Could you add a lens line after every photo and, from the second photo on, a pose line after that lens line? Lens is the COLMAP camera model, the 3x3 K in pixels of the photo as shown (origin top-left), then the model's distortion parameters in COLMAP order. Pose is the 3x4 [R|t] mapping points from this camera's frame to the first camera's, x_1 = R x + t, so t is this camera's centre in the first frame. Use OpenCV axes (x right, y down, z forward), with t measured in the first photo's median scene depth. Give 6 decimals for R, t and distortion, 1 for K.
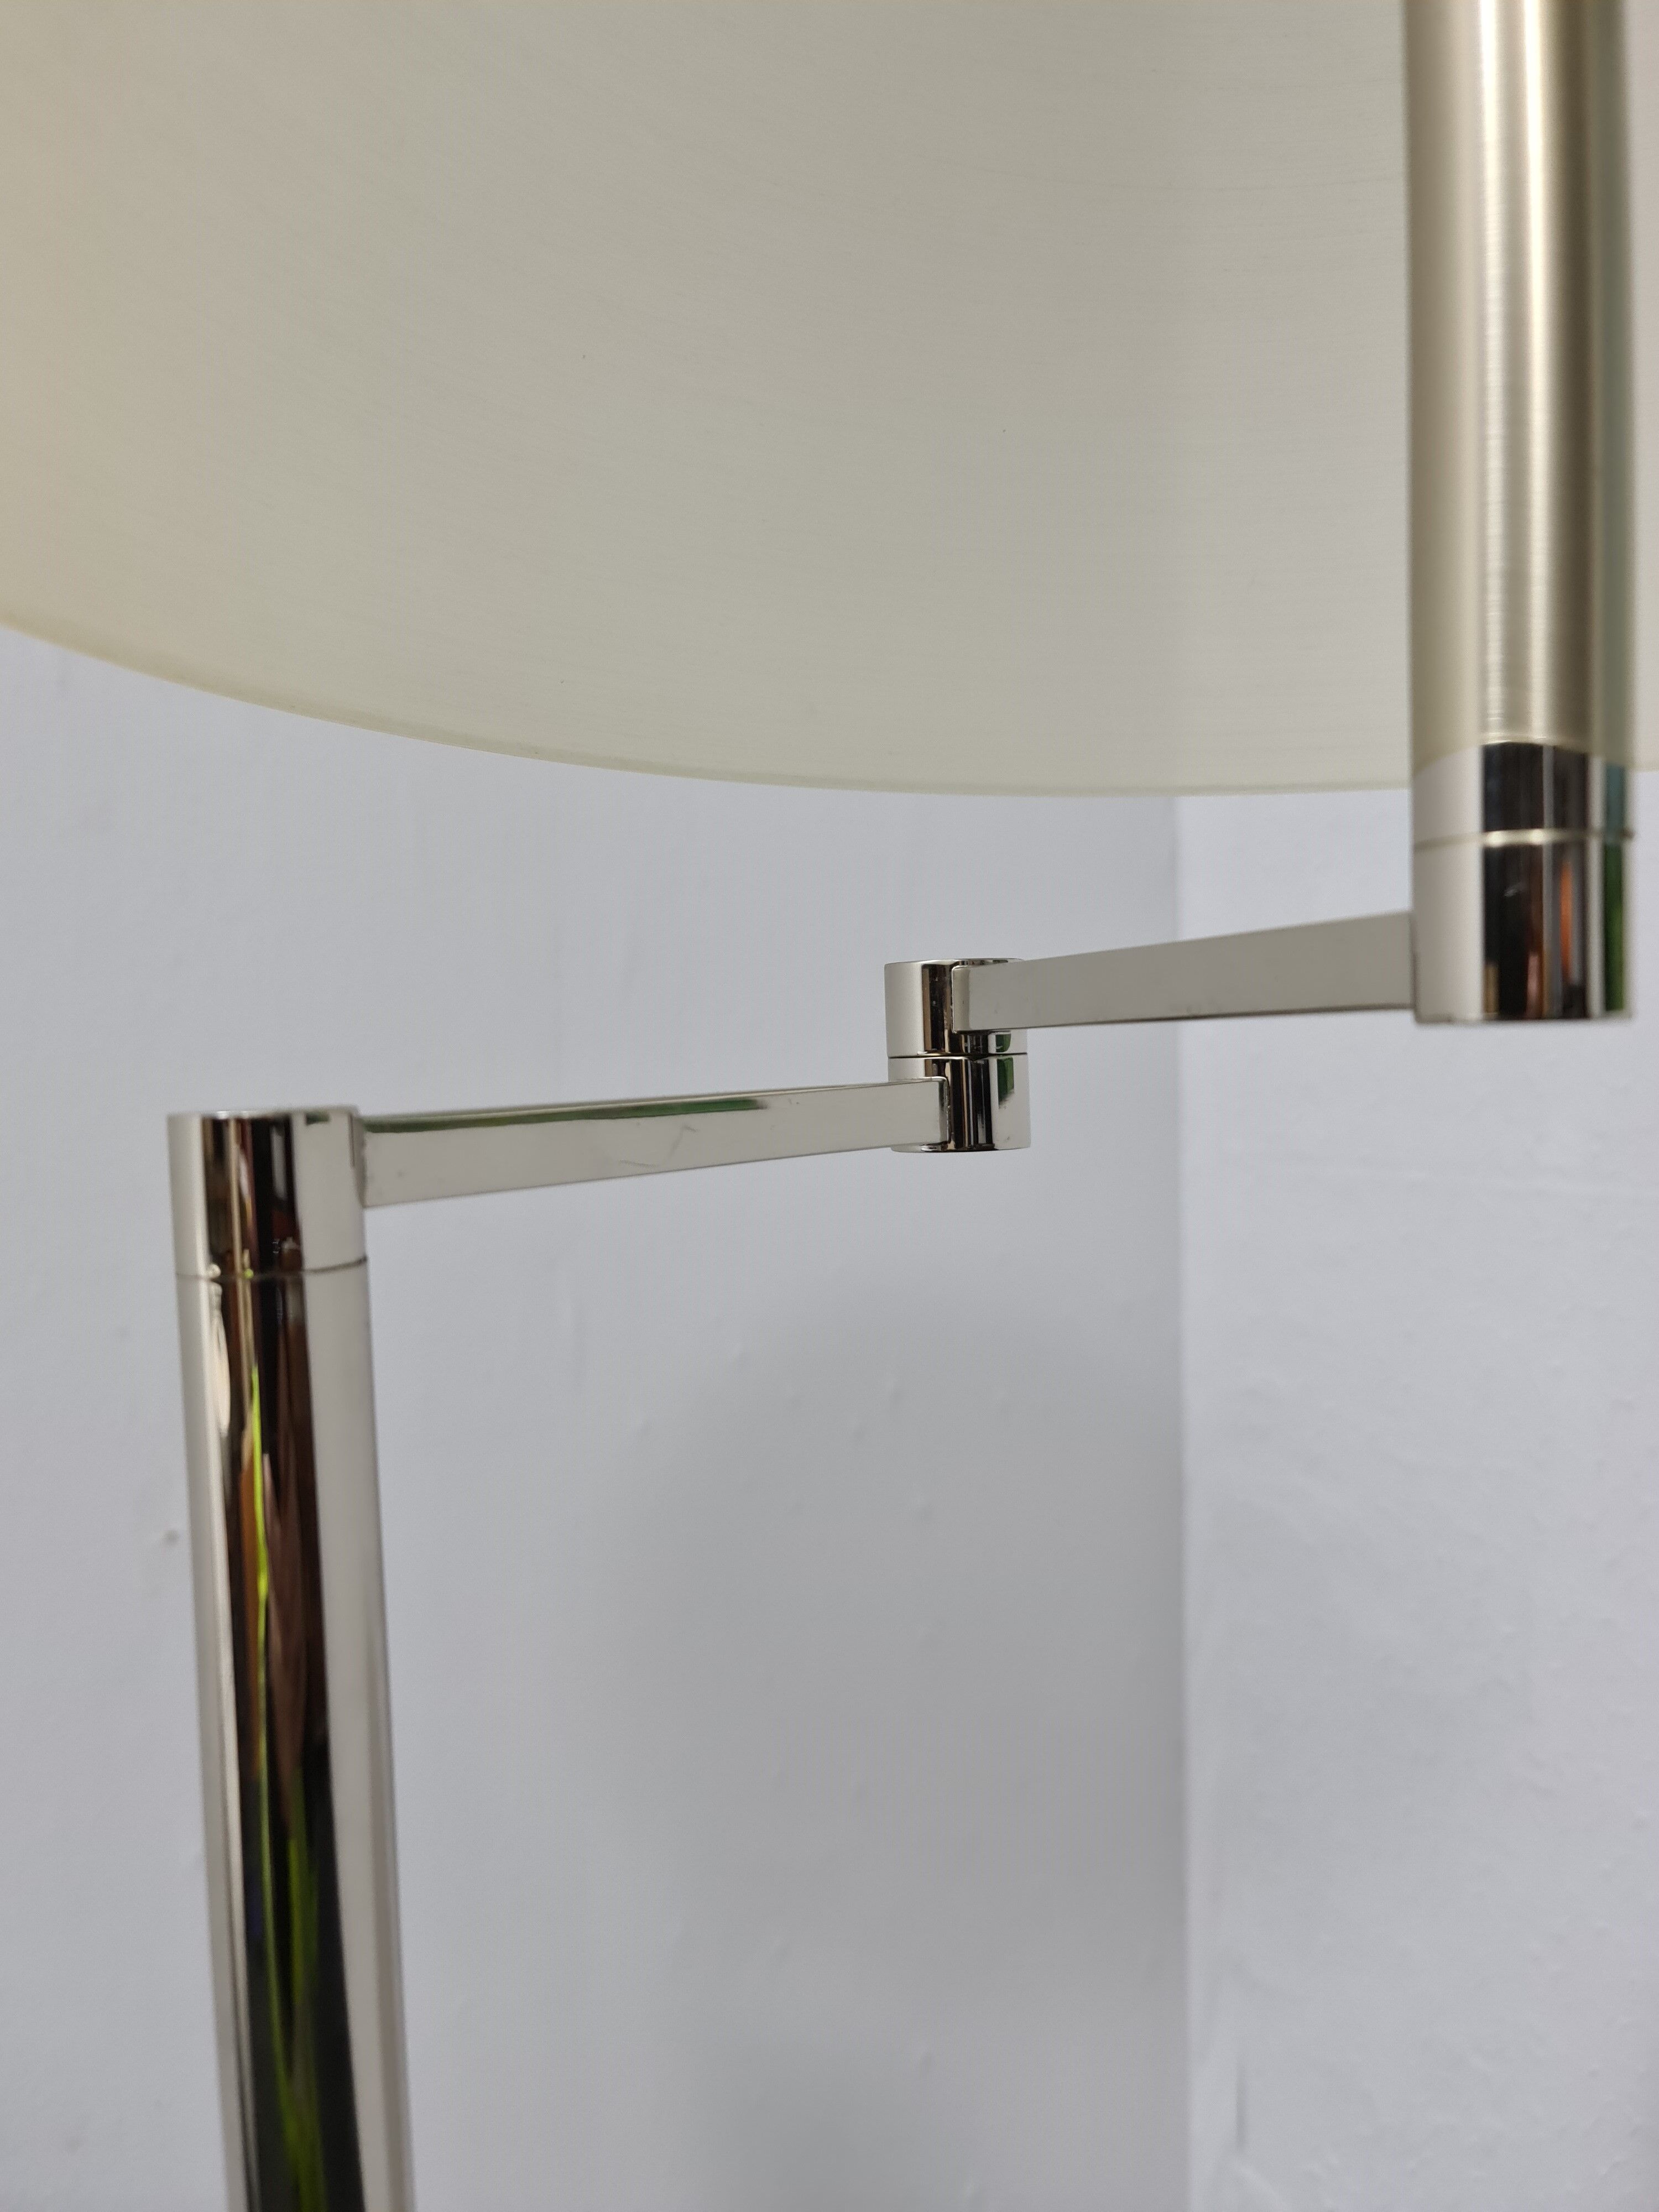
lens RADIAL K [[1605.7, 0, 827.5], [0, 1605.7, 1066.4], [0, 0, 1]] dist [-0.000394, 0.000895]
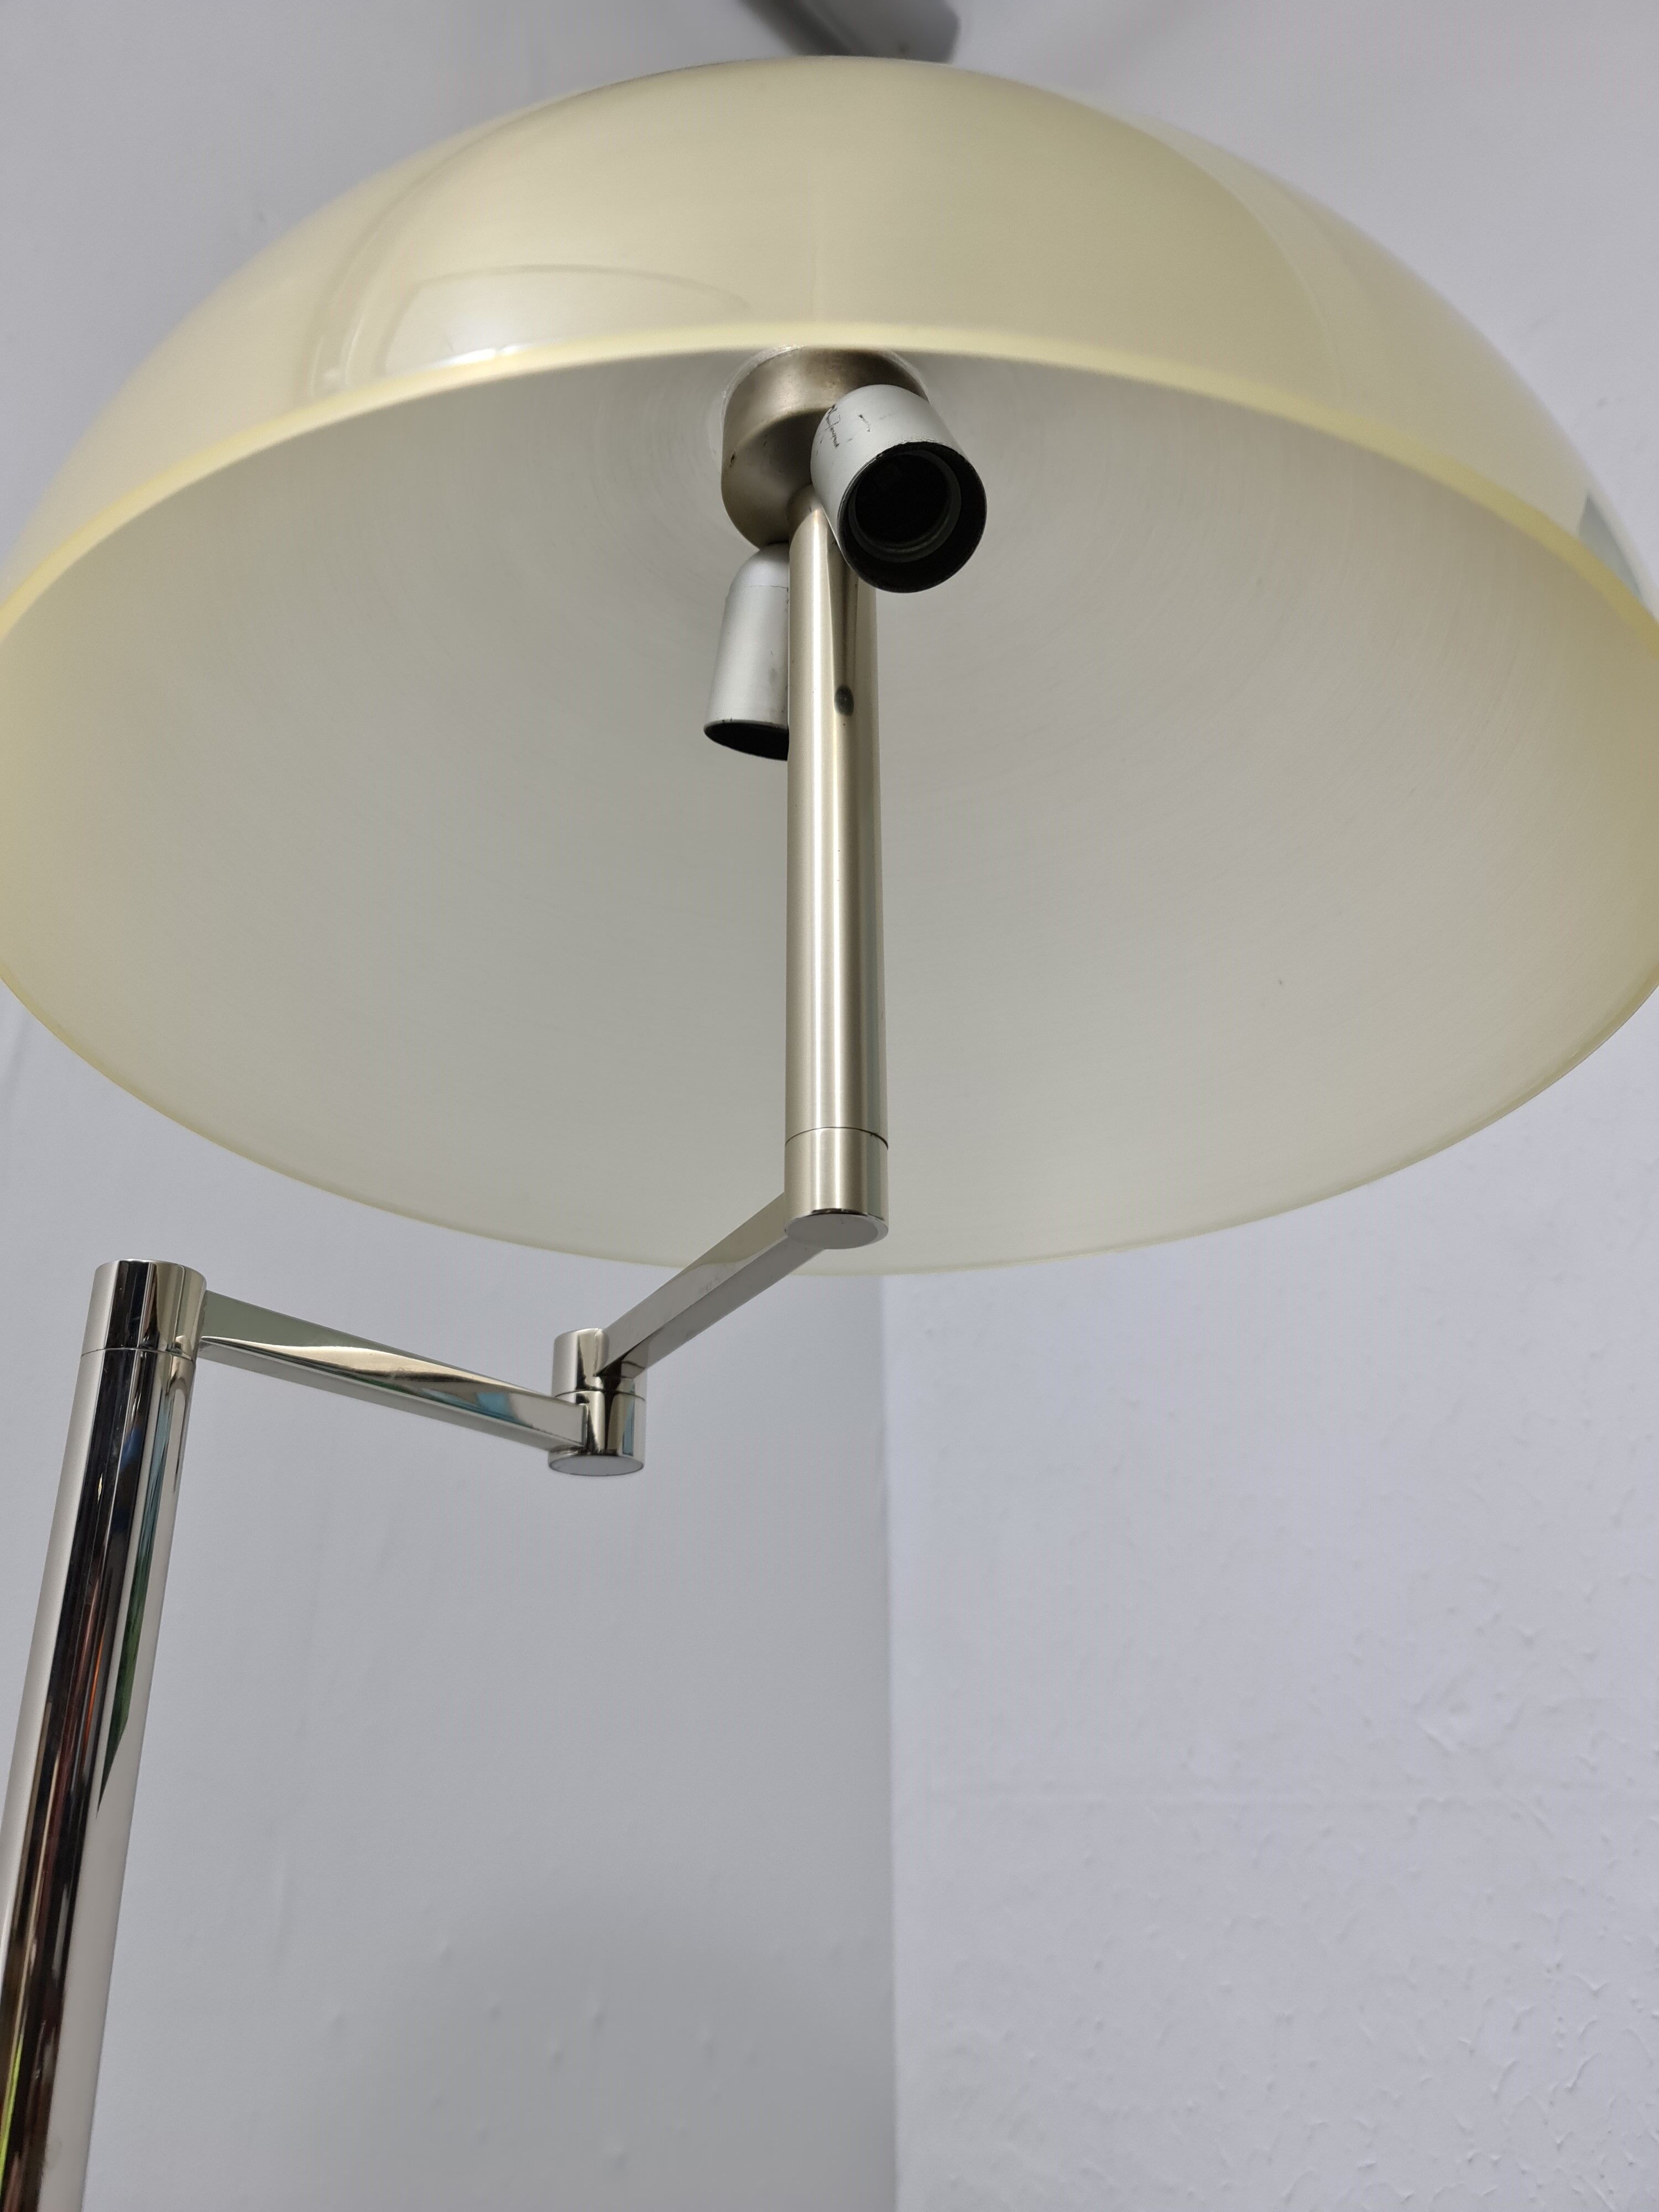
lens RADIAL K [[1645.8, 0, 817.0], [0, 1645.8, 1095.7], [0, 0, 1]] dist [-0.004217, -0.000109]
pose [[0.992930, 0.071401, 0.094823, 0.036800], [-0.021580, 0.894125, -0.447298, 0.135220], [-0.116721, 0.442090, 0.889344, -0.169637]]
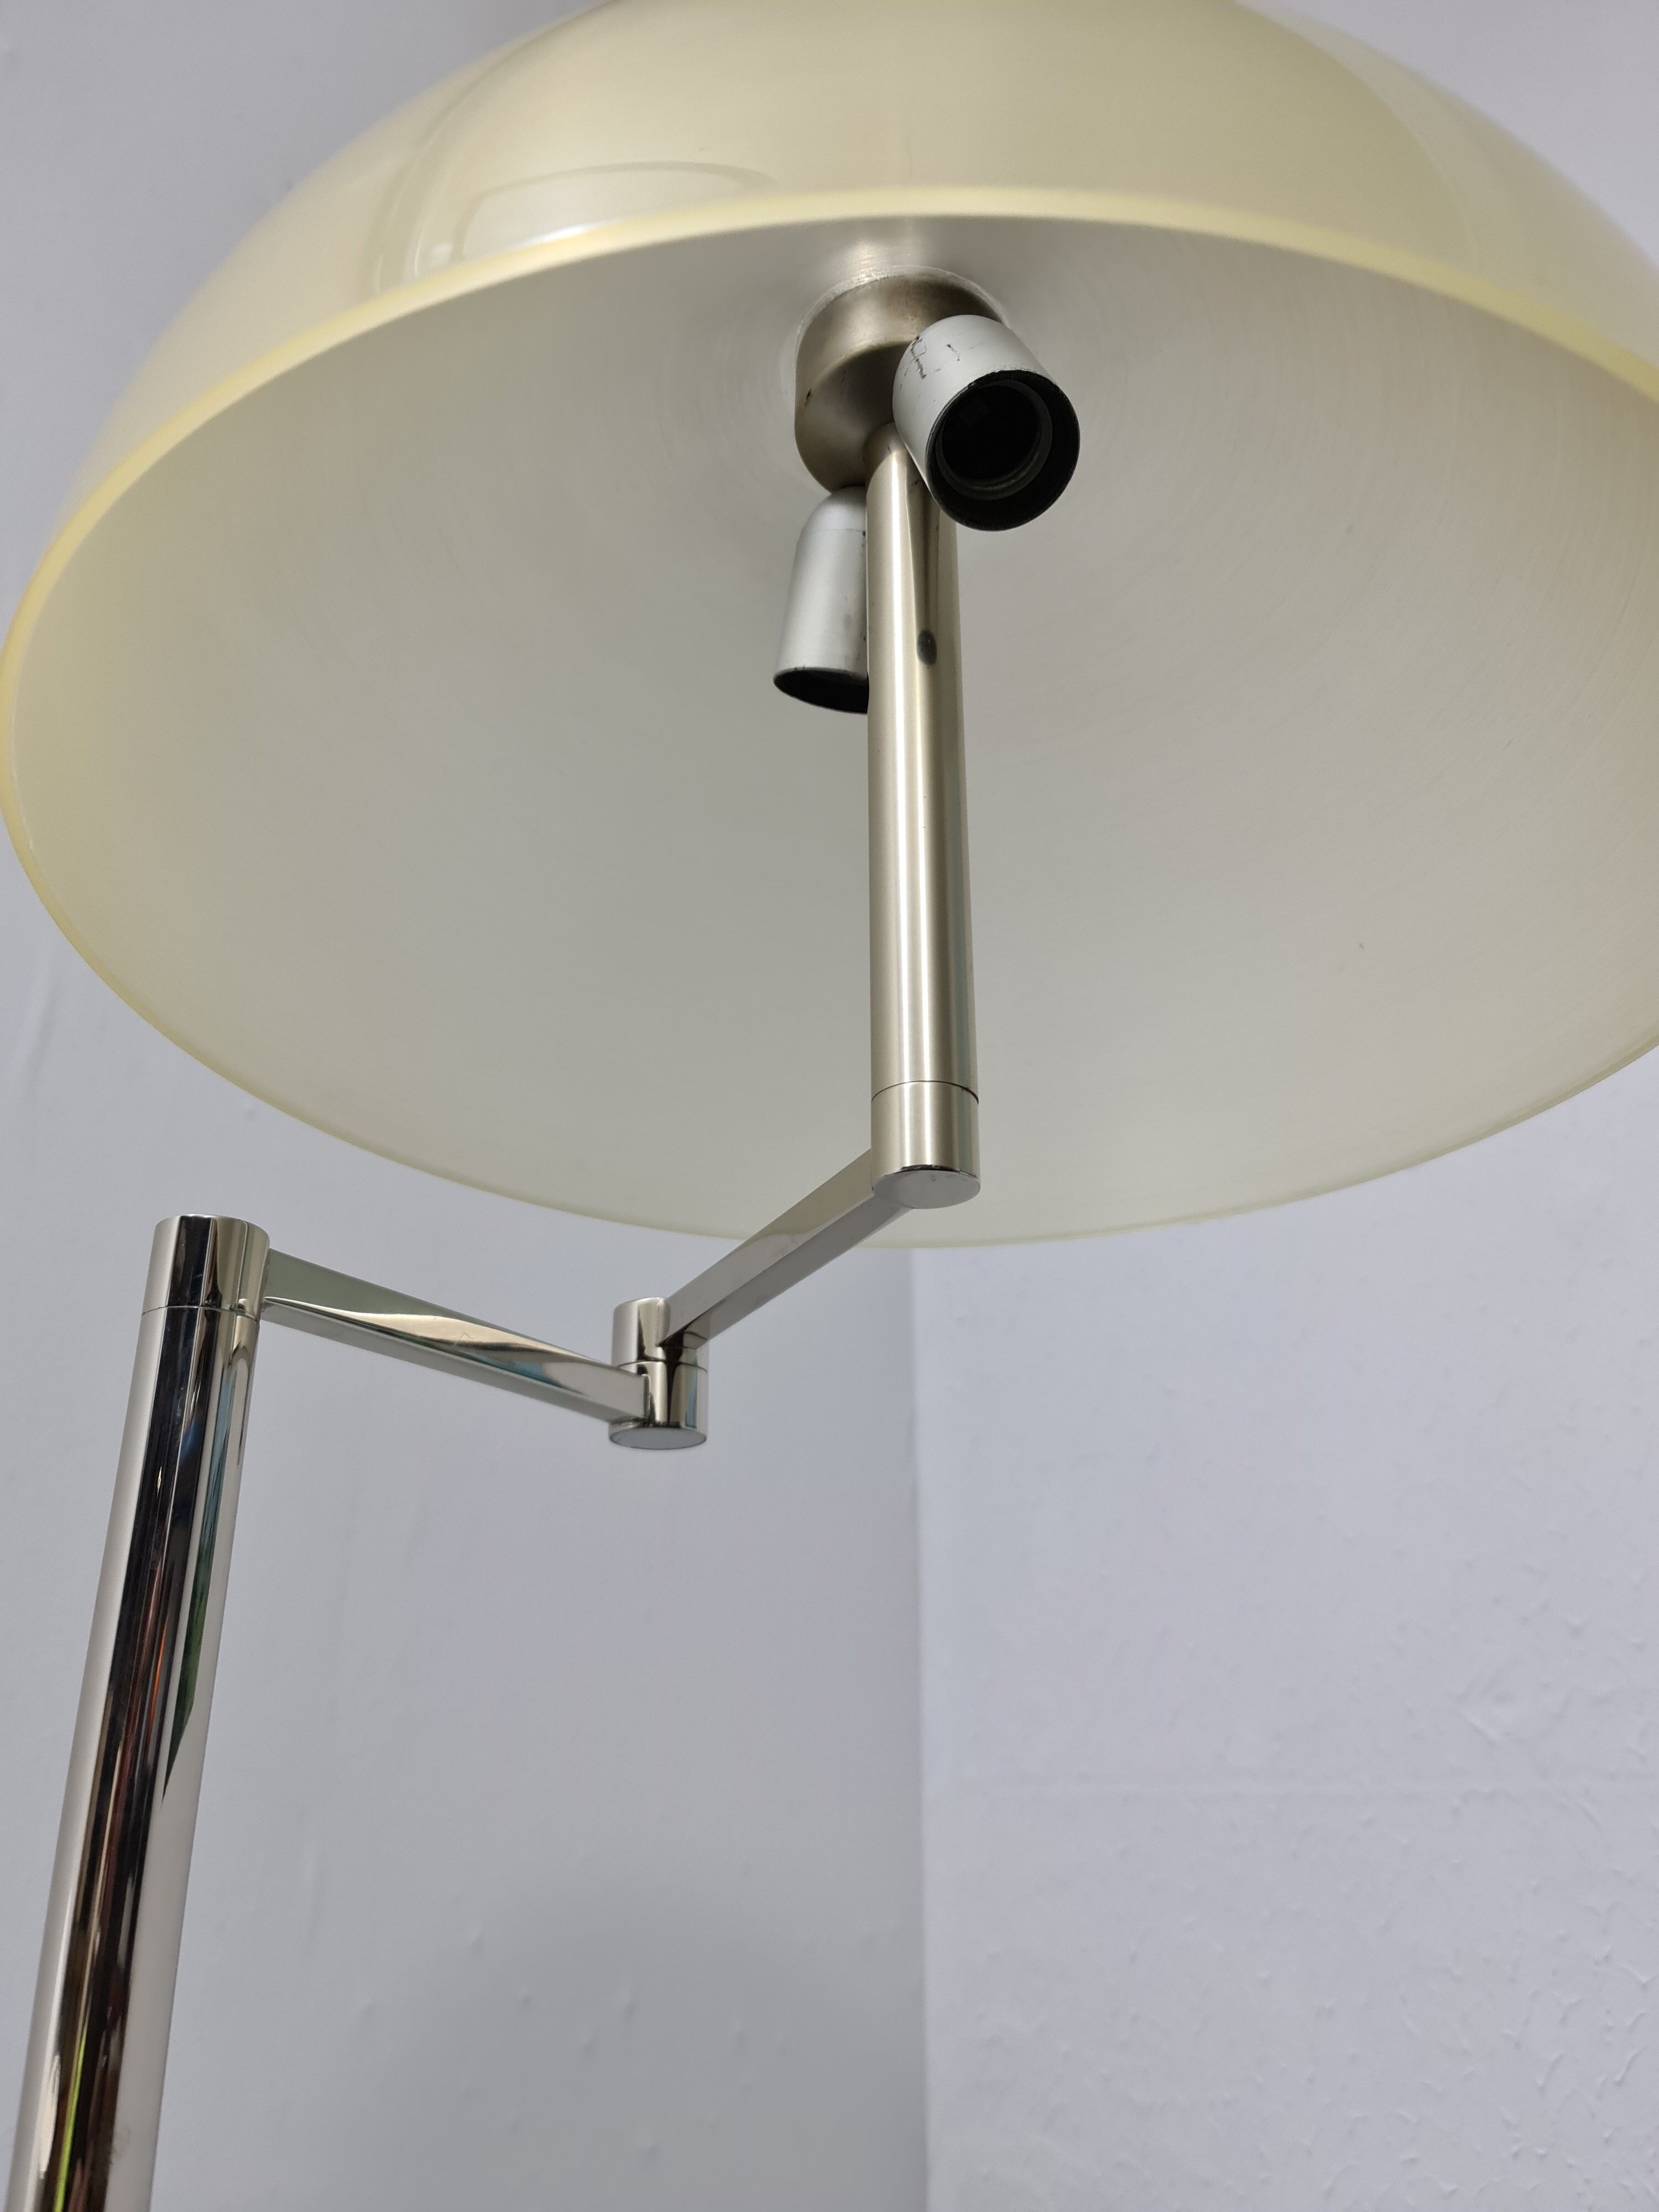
lens RADIAL K [[1644.5, 0, 829.5], [0, 1644.5, 1106.0], [0, 0, 1]] dist [-0.000421, -0.002005]
pose [[0.992251, 0.075114, 0.098975, 0.020966], [-0.023936, 0.897215, -0.440945, 0.138343], [-0.121924, 0.435159, 0.892060, -0.150507]]
